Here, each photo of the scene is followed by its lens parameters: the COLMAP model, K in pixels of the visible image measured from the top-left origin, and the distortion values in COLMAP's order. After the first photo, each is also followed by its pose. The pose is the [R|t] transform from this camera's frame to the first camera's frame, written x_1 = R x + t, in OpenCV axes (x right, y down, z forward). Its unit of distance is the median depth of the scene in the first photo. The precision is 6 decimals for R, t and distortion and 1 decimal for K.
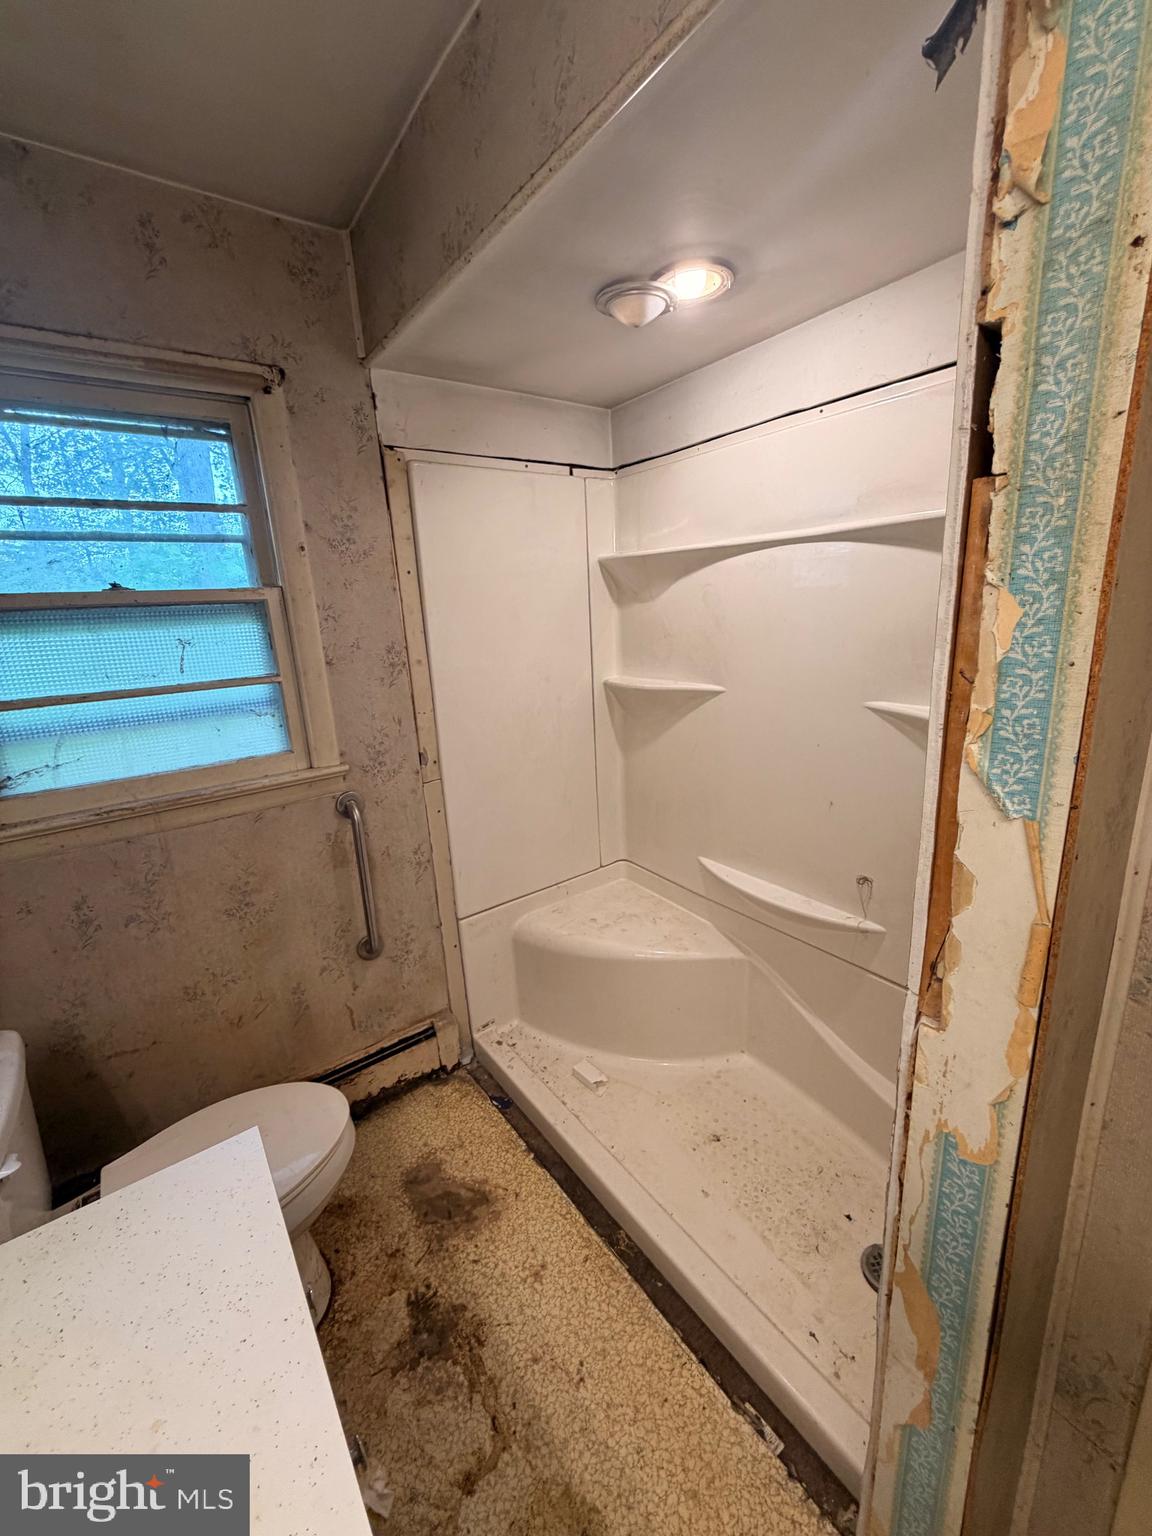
lens RADIAL K [[614.2, 0, 584.9], [0, 614.2, 764.4], [0, 0, 1]] dist [-0.004682, -0.000317]
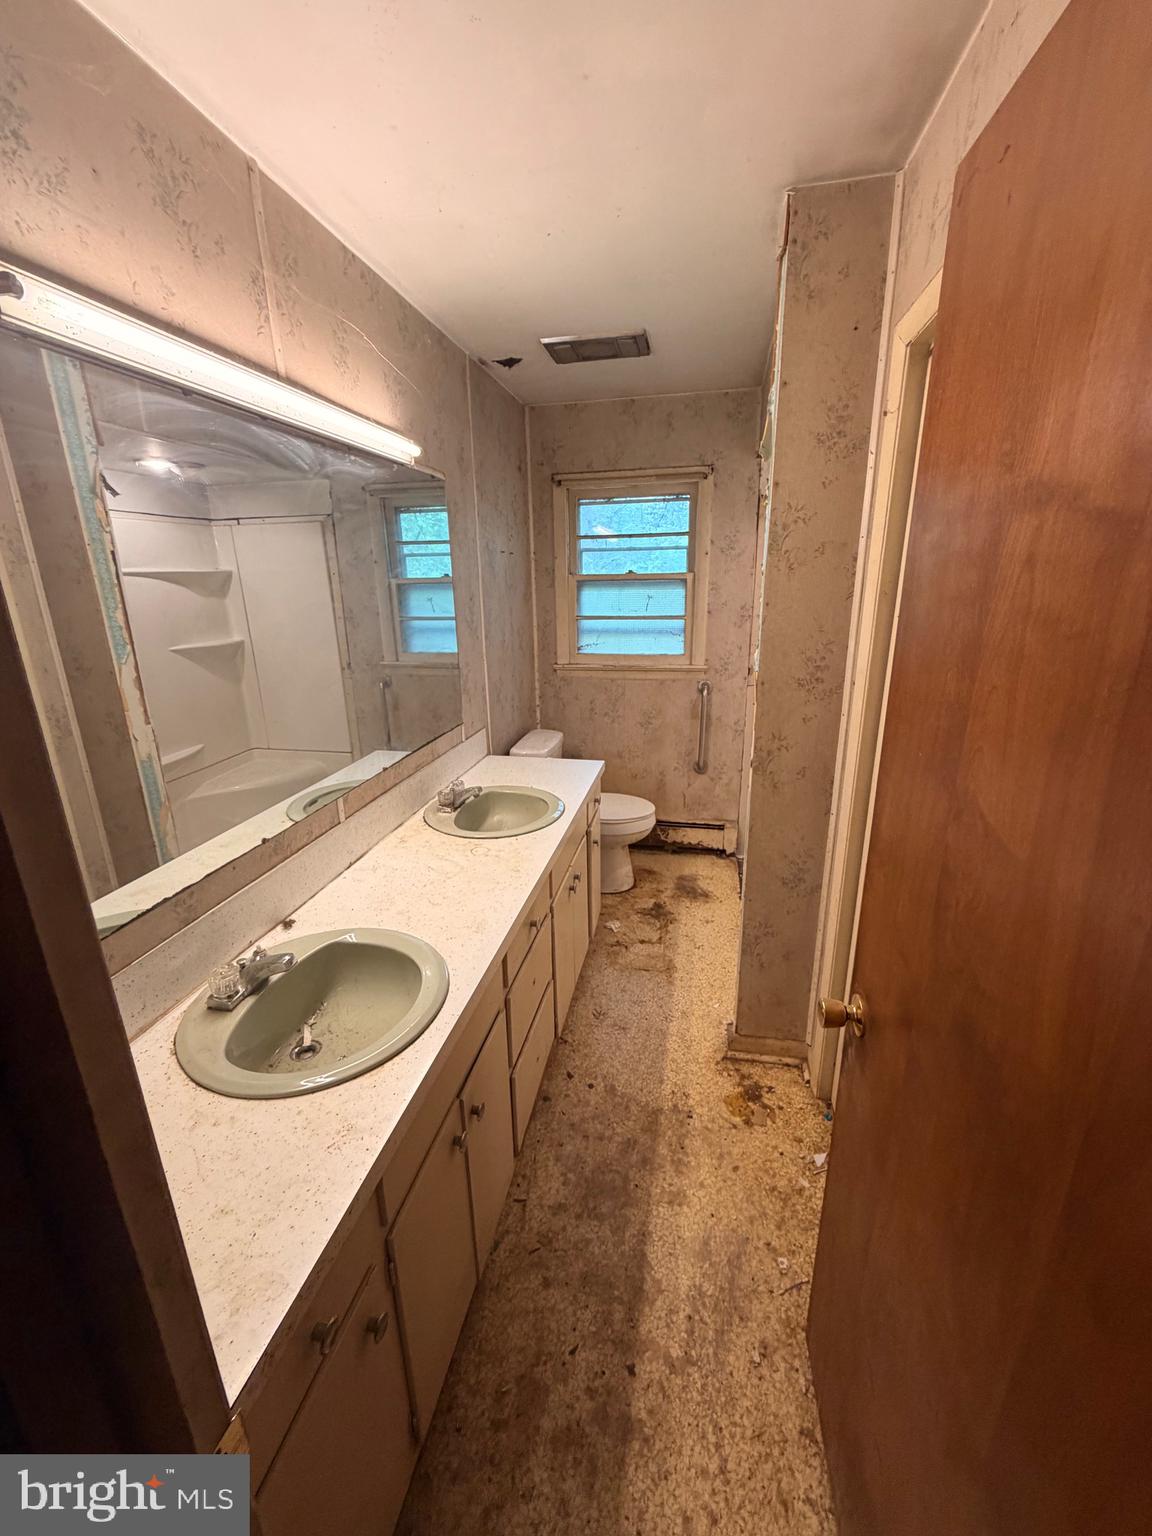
lens RADIAL K [[614.2, 0, 573.9], [0, 614.2, 767.4], [0, 0, 1]] dist [-0.004682, -0.000317]
pose [[0.663393, 0.260106, -0.701608, 0.789612], [-0.203616, 0.965007, 0.165230, 0.076501], [0.720034, 0.033246, 0.693141, -0.643678]]
